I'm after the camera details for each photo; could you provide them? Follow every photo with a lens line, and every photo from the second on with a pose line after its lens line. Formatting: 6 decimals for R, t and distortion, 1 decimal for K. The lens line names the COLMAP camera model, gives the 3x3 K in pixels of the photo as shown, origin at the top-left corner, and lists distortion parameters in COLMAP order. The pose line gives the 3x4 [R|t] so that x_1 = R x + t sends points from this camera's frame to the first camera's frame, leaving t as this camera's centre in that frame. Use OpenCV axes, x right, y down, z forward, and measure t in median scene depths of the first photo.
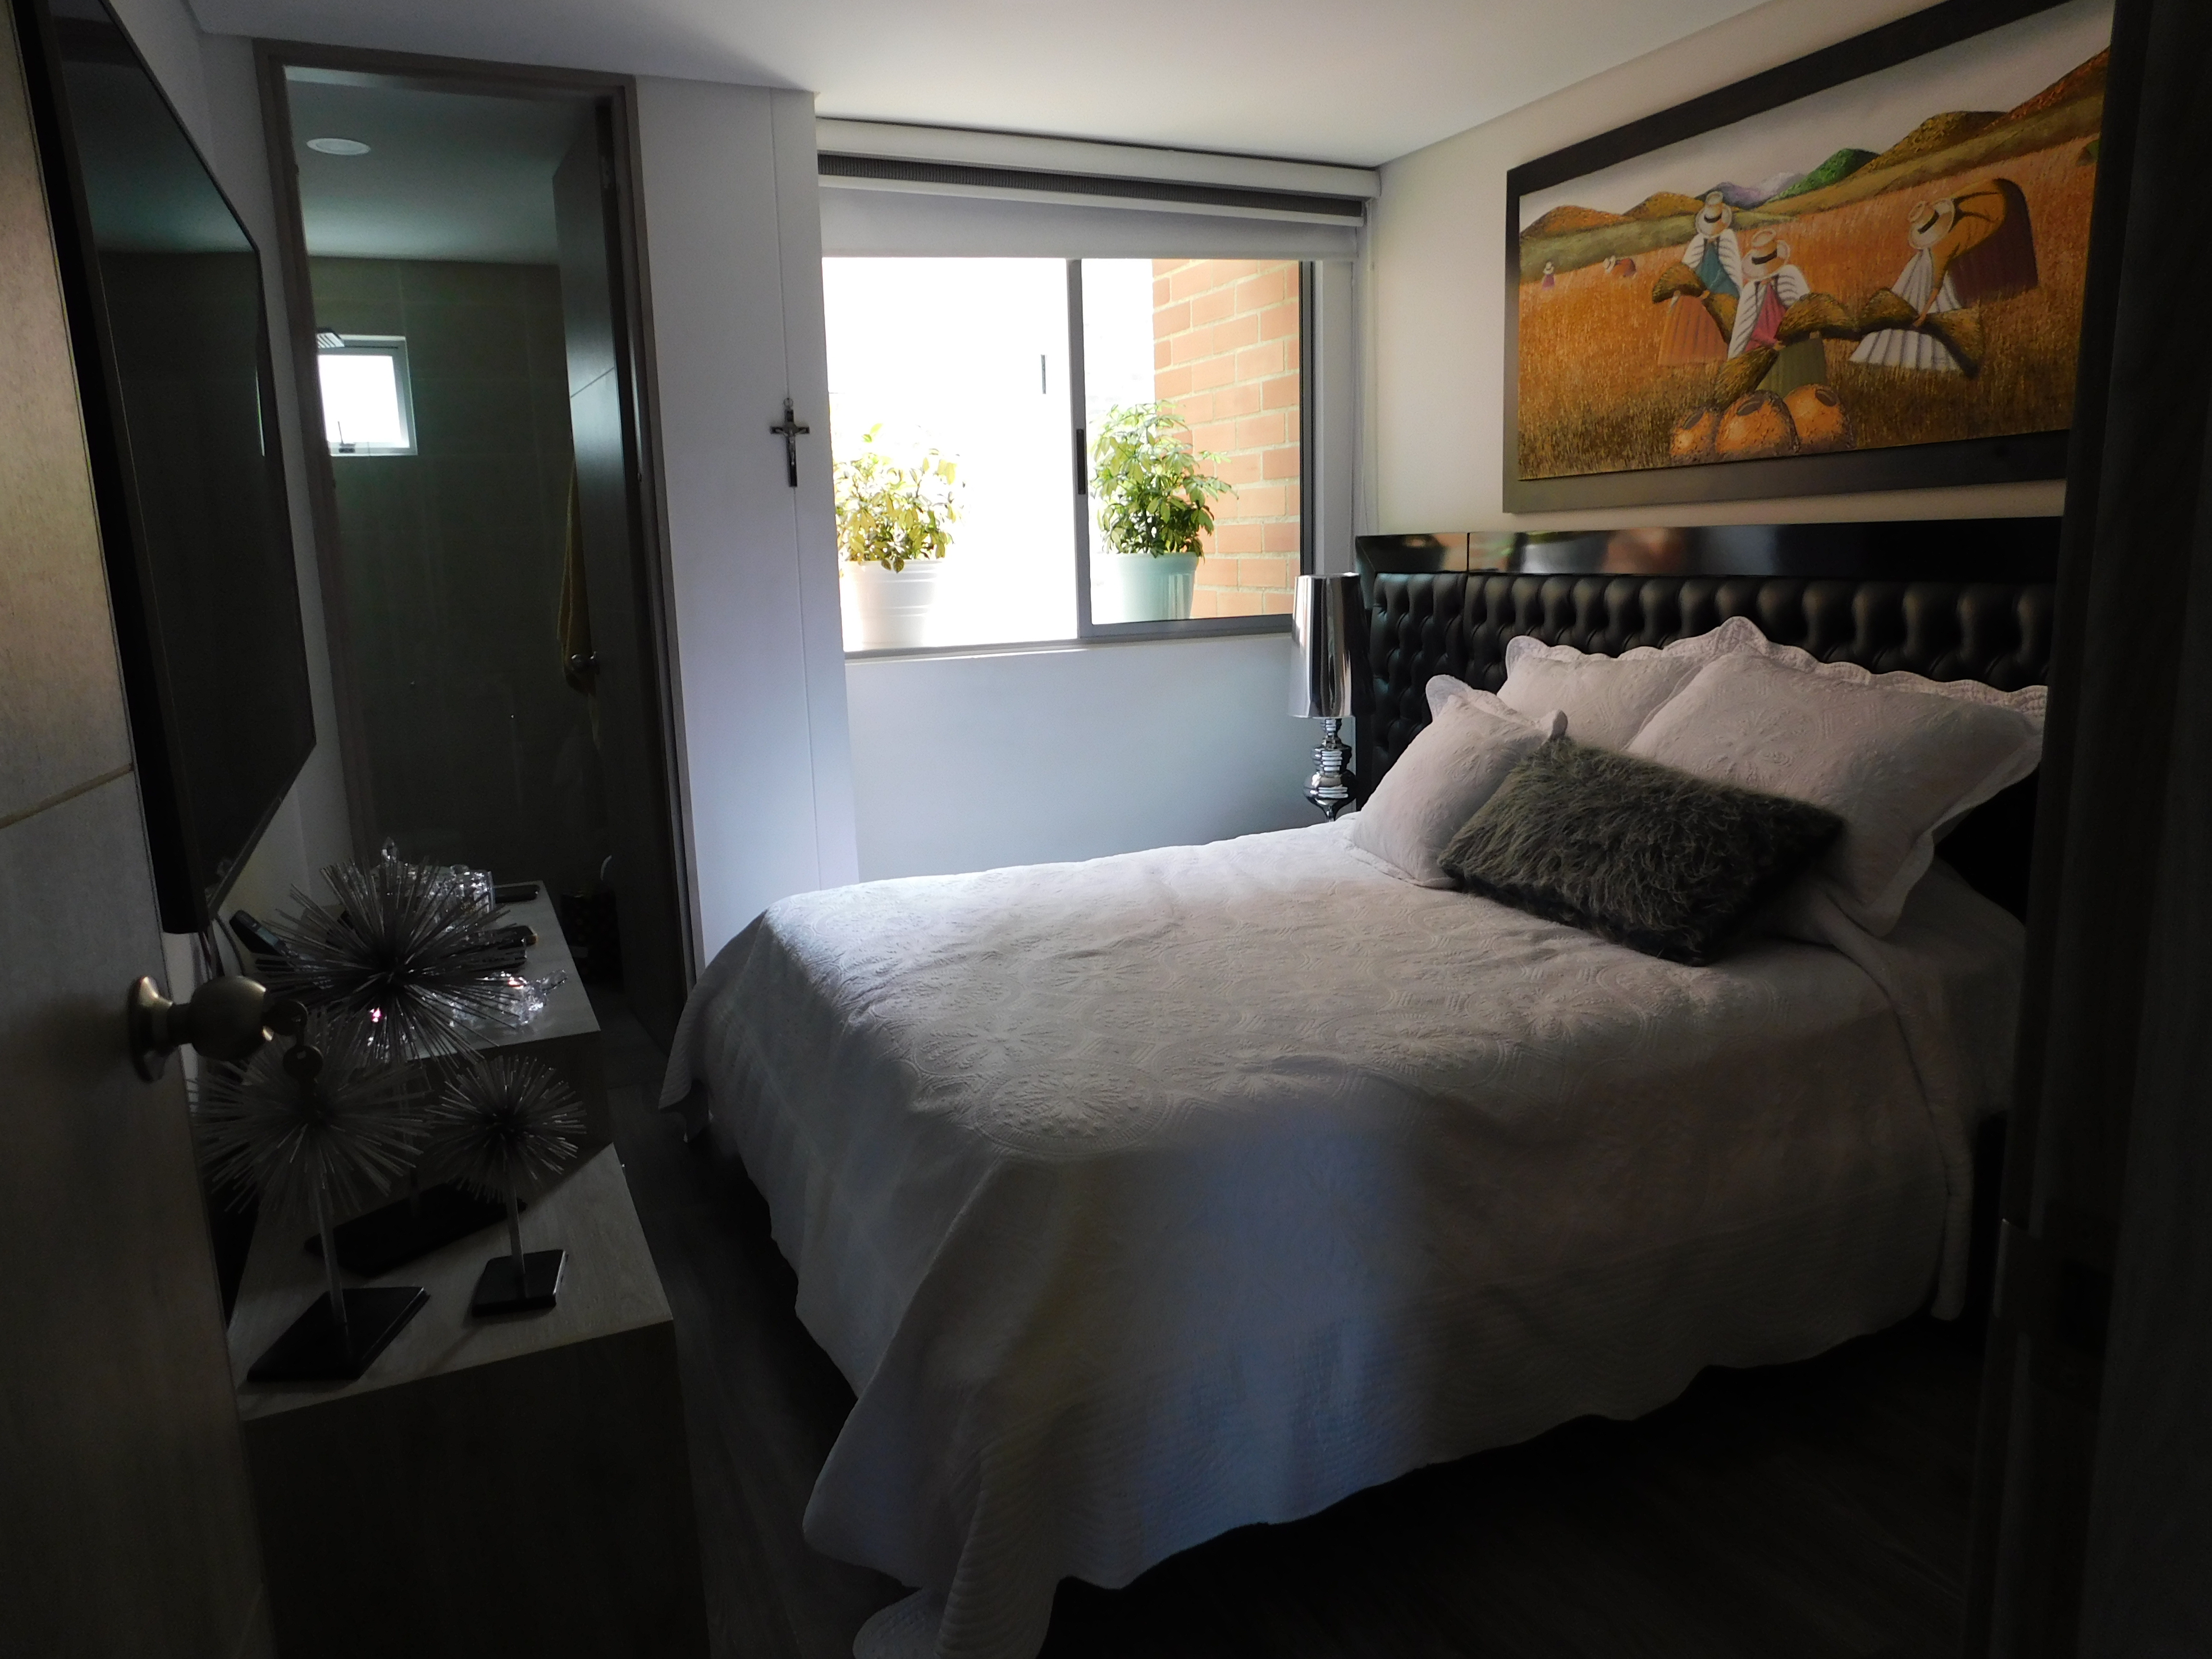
lens RADIAL K [[1473.5, 0, 1107.0], [0, 1473.5, 822.3], [0, 0, 1]] dist [-0.061647, 0.062673]
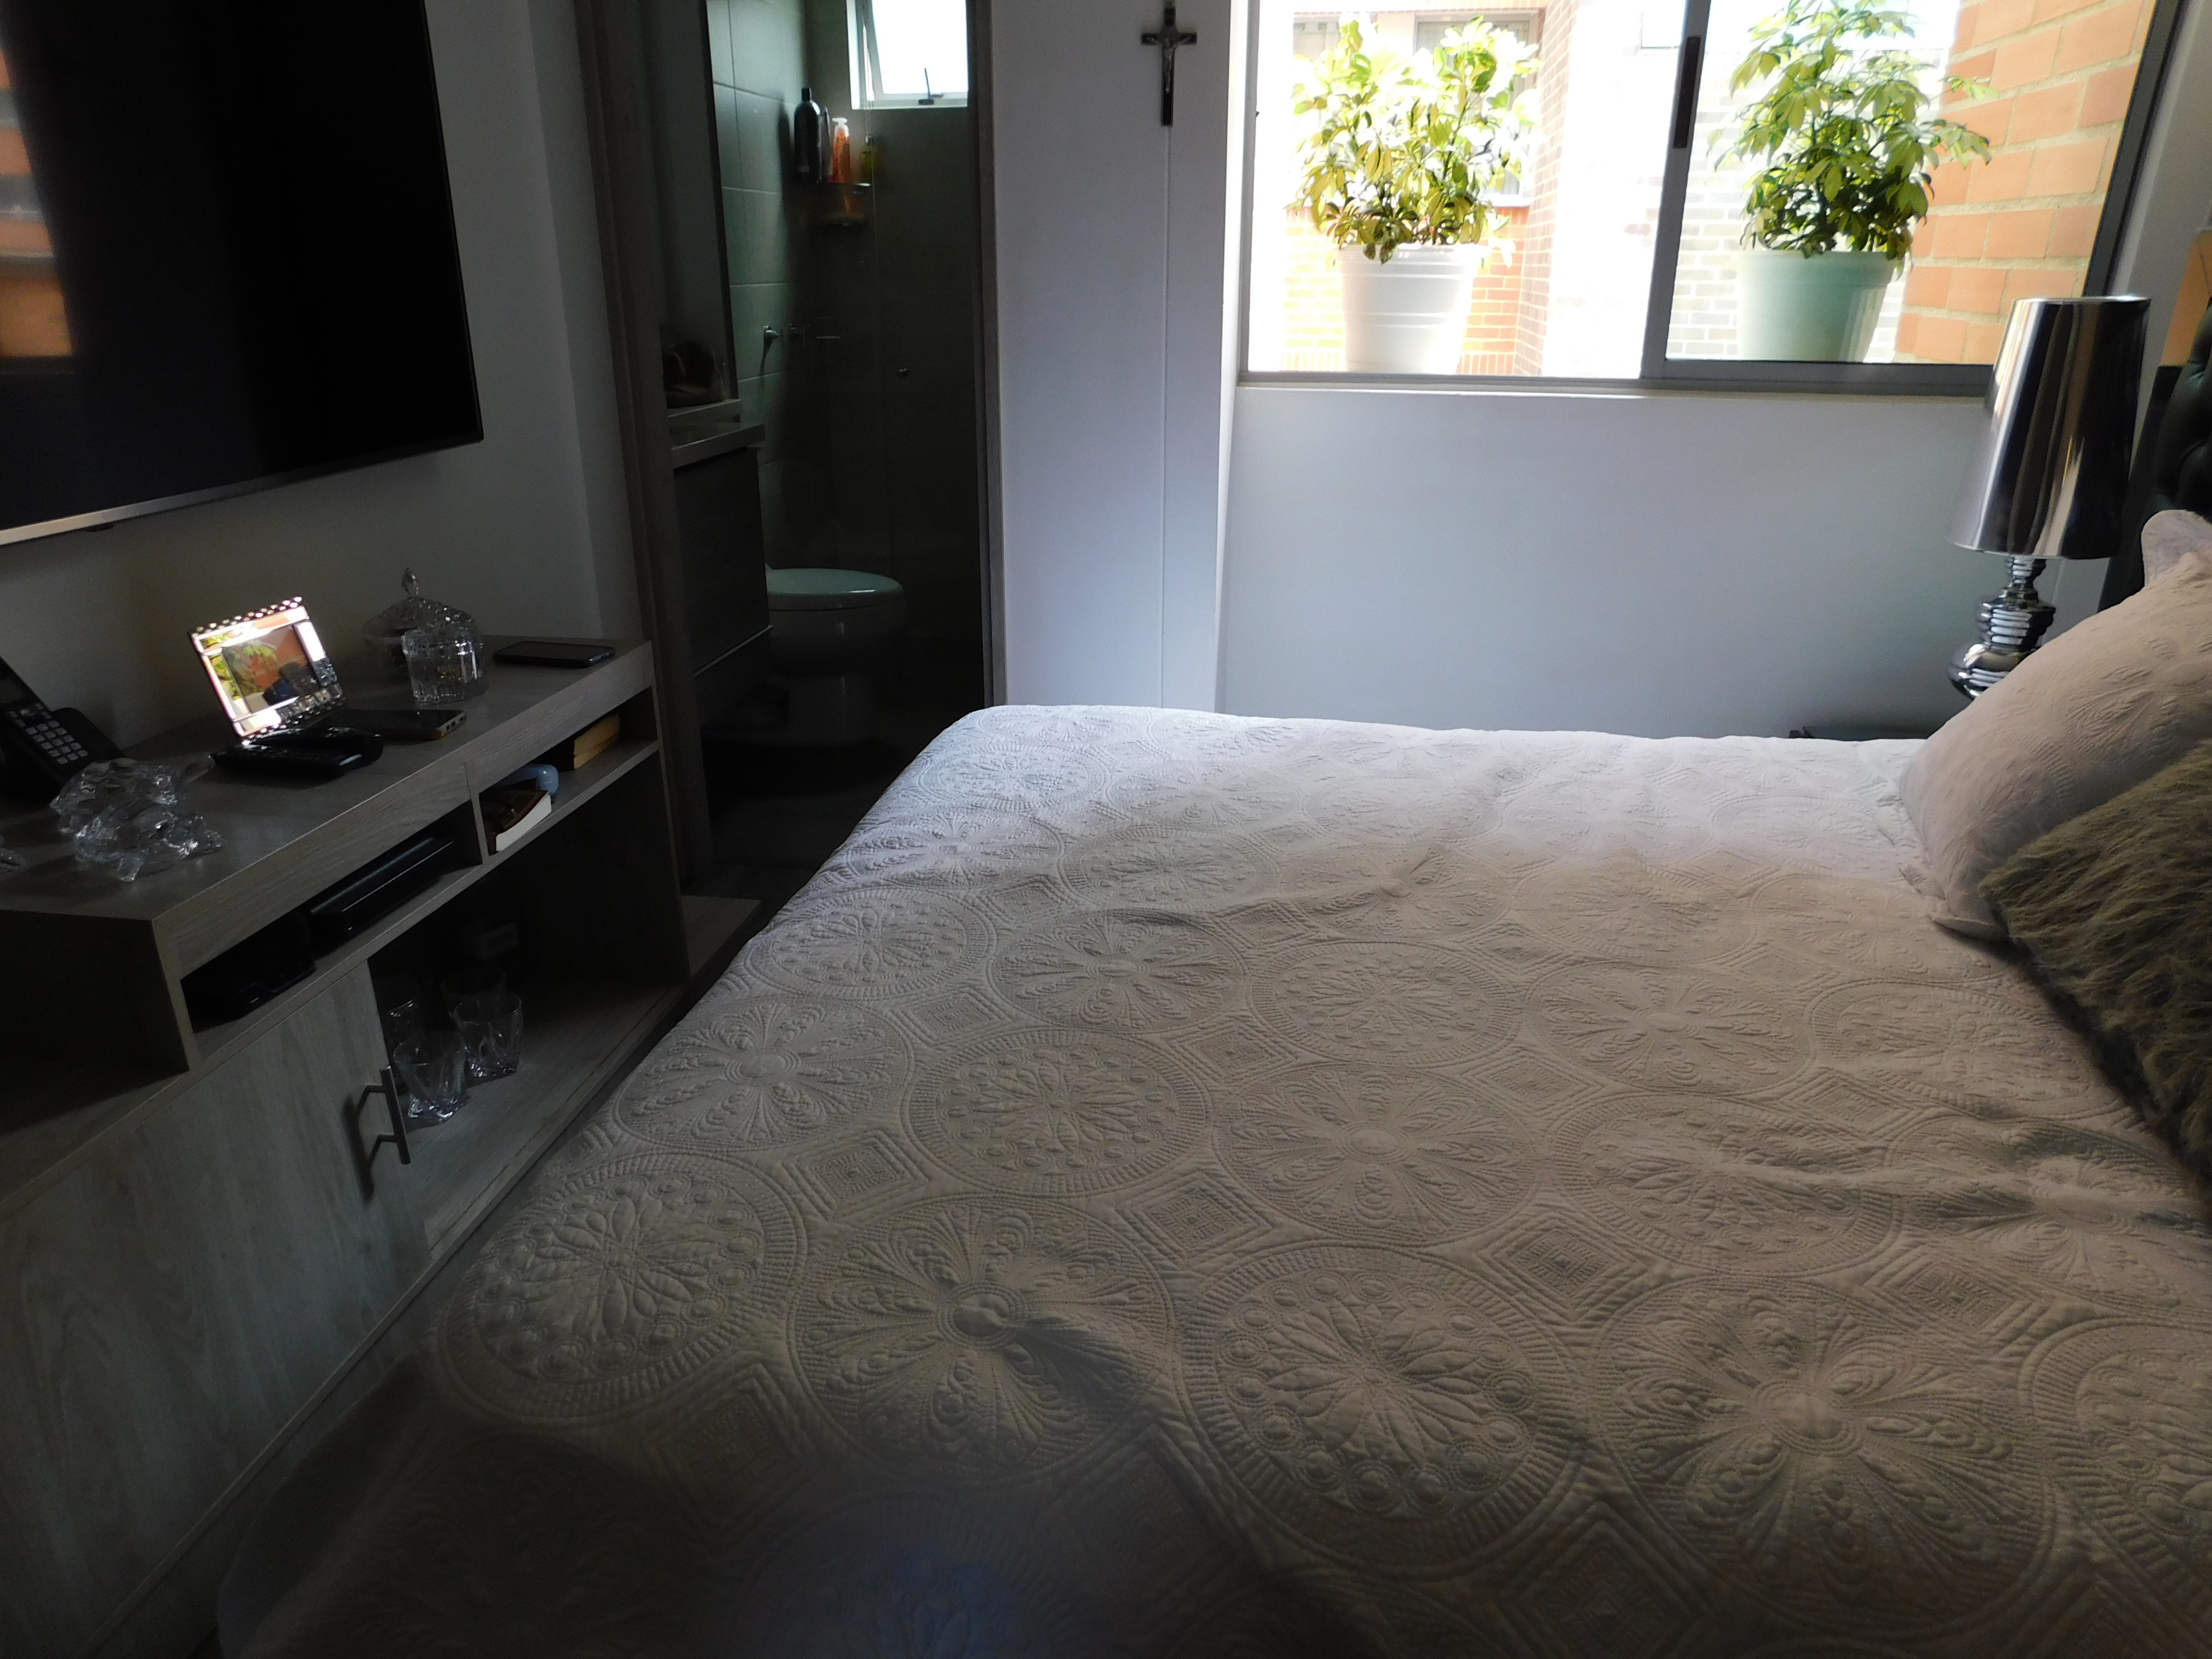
lens RADIAL K [[1471.1, 0, 1113.8], [0, 1471.1, 828.5], [0, 0, 1]] dist [-0.068071, 0.062516]
pose [[0.833776, 0.230402, -0.501730, 0.224813], [-0.128607, 0.964813, 0.229338, -0.069851], [0.536916, -0.126691, 0.834069, 0.427777]]
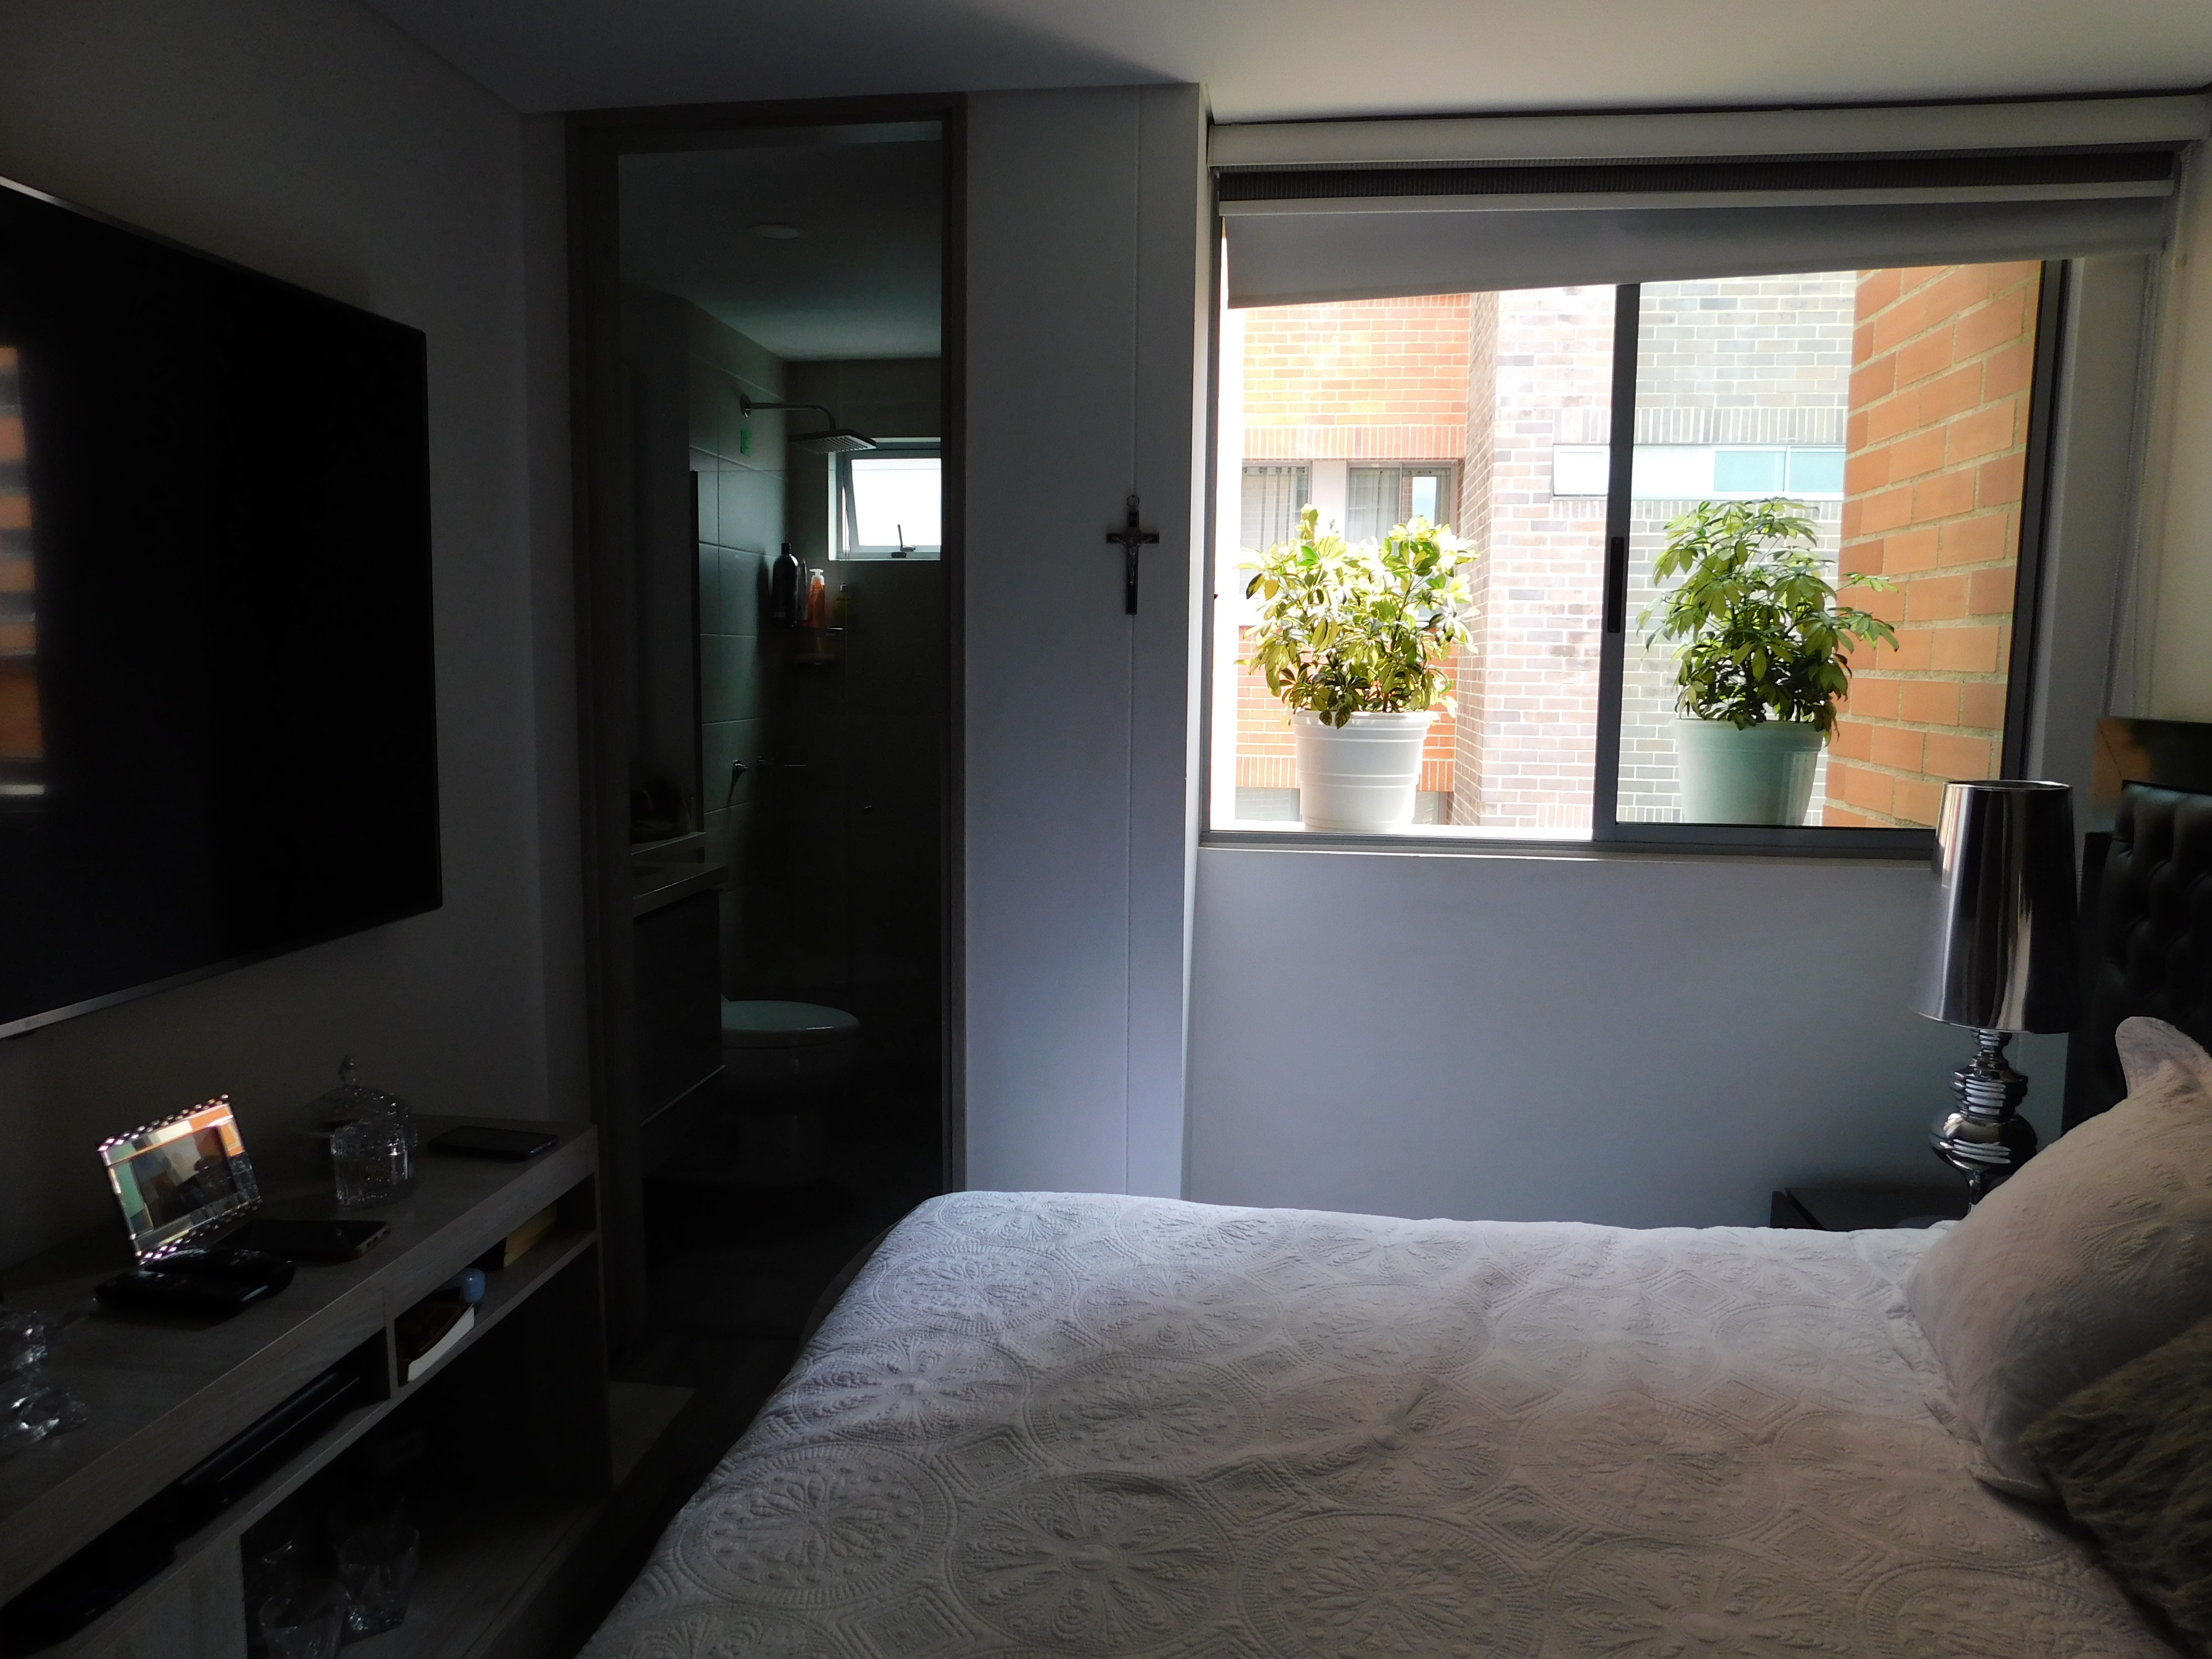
lens RADIAL K [[1471.1, 0, 1113.8], [0, 1471.1, 828.5], [0, 0, 1]] dist [-0.068071, 0.062516]
pose [[0.849755, 0.099975, -0.517612, 0.200650], [-0.133306, 0.990693, -0.027497, -0.118024], [0.510046, 0.092367, 0.855174, 0.441264]]
